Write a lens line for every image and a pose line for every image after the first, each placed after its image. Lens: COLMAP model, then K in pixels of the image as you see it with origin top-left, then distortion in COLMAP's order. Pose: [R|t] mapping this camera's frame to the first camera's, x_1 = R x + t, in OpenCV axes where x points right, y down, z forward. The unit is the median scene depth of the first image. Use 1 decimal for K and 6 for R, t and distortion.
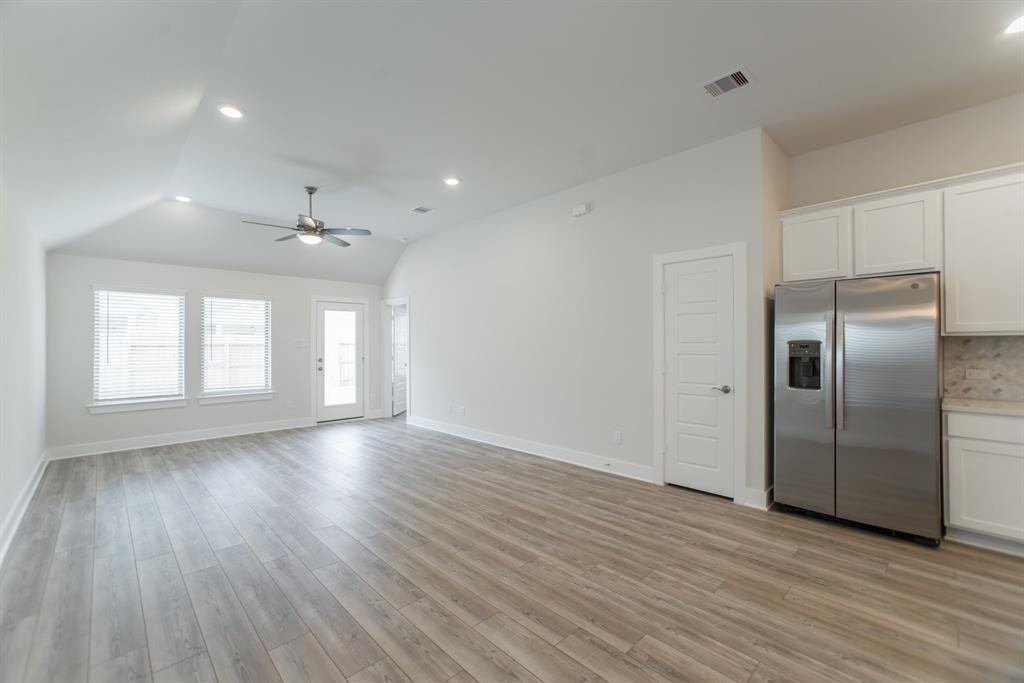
lens RADIAL K [[434.9, 0, 512.1], [0, 434.9, 335.1], [0, 0, 1]] dist [-0.022653, 0.016317]
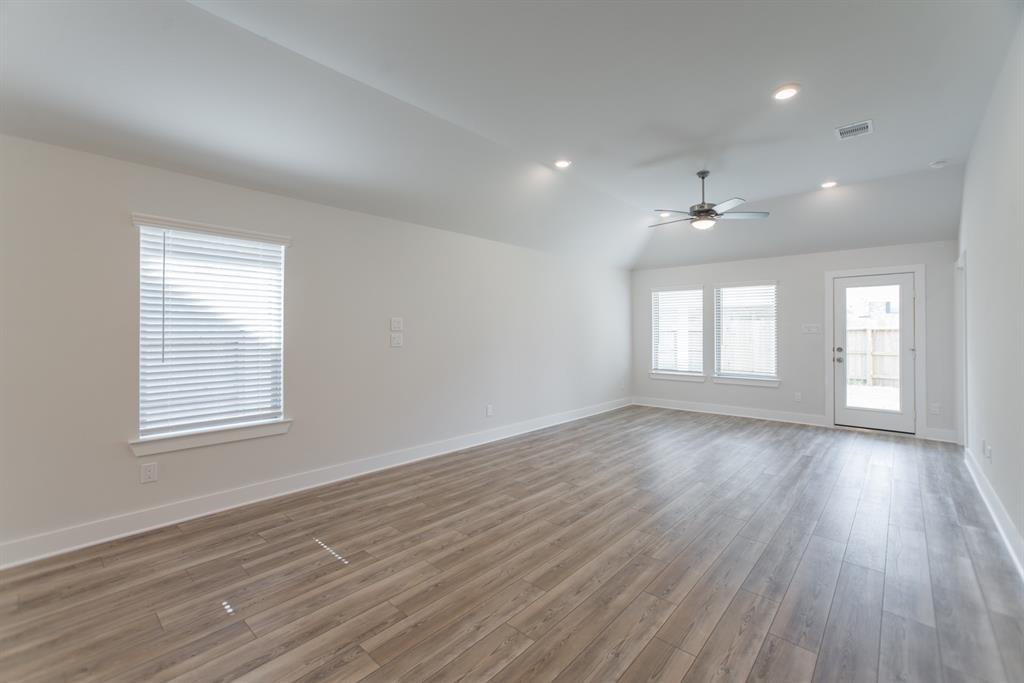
lens RADIAL K [[434.9, 0, 519.0], [0, 434.9, 330.4], [0, 0, 1]] dist [-0.022653, 0.016317]
pose [[0.073751, 0.004562, -0.997266, 0.552426], [0.018388, 0.999813, 0.005934, 0.008470], [0.997107, -0.018775, 0.073653, 0.568212]]
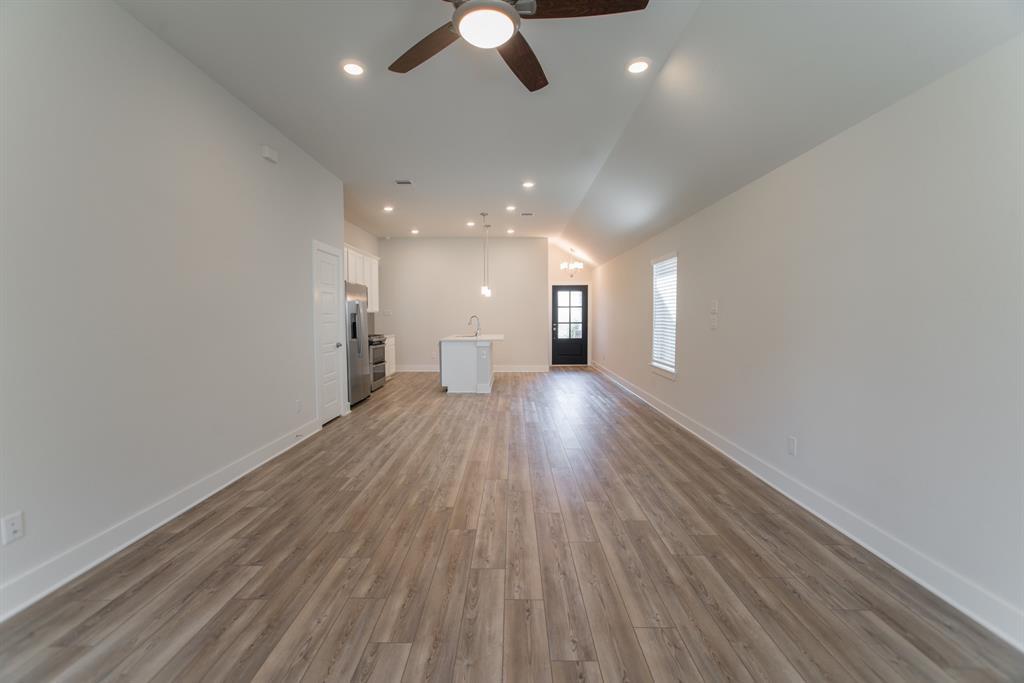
lens RADIAL K [[434.9, 0, 507.9], [0, 434.9, 339.7], [0, 0, 1]] dist [-0.022653, 0.016317]
pose [[-0.712207, -0.031958, 0.701242, -0.851094], [-0.006332, 0.999215, 0.039107, 0.037522], [-0.701941, 0.023412, -0.711850, 1.427702]]
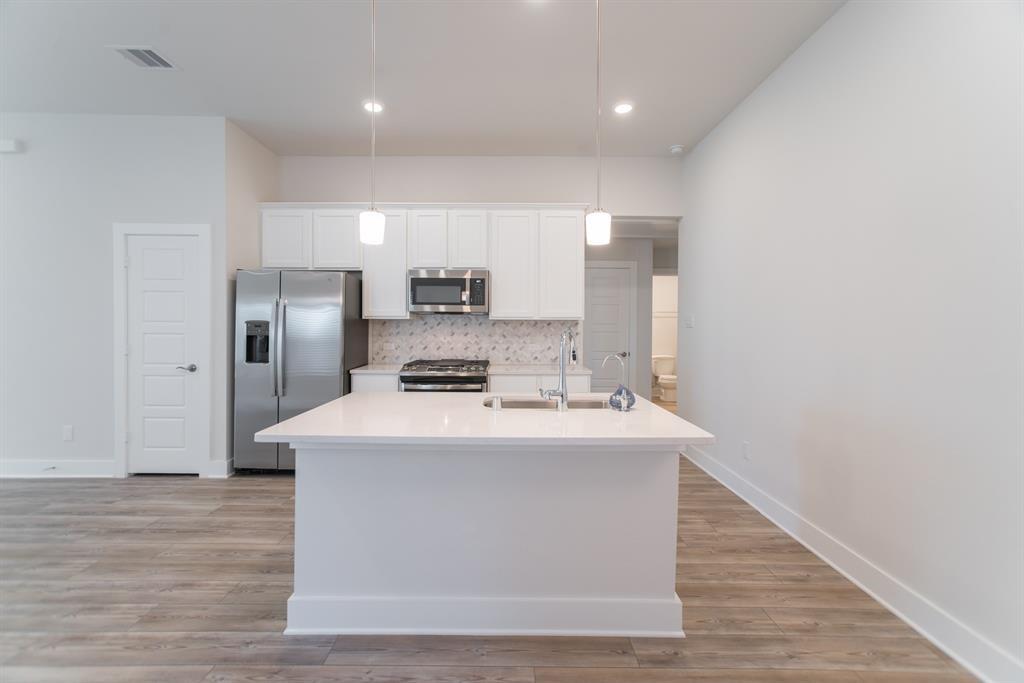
lens RADIAL K [[434.9, 0, 505.5], [0, 434.9, 327.1], [0, 0, 1]] dist [-0.022653, 0.016317]
pose [[0.695524, 0.005872, 0.718479, 0.242110], [-0.024004, 0.999598, 0.015067, -0.002284], [-0.718102, -0.027726, 0.695385, -0.193881]]
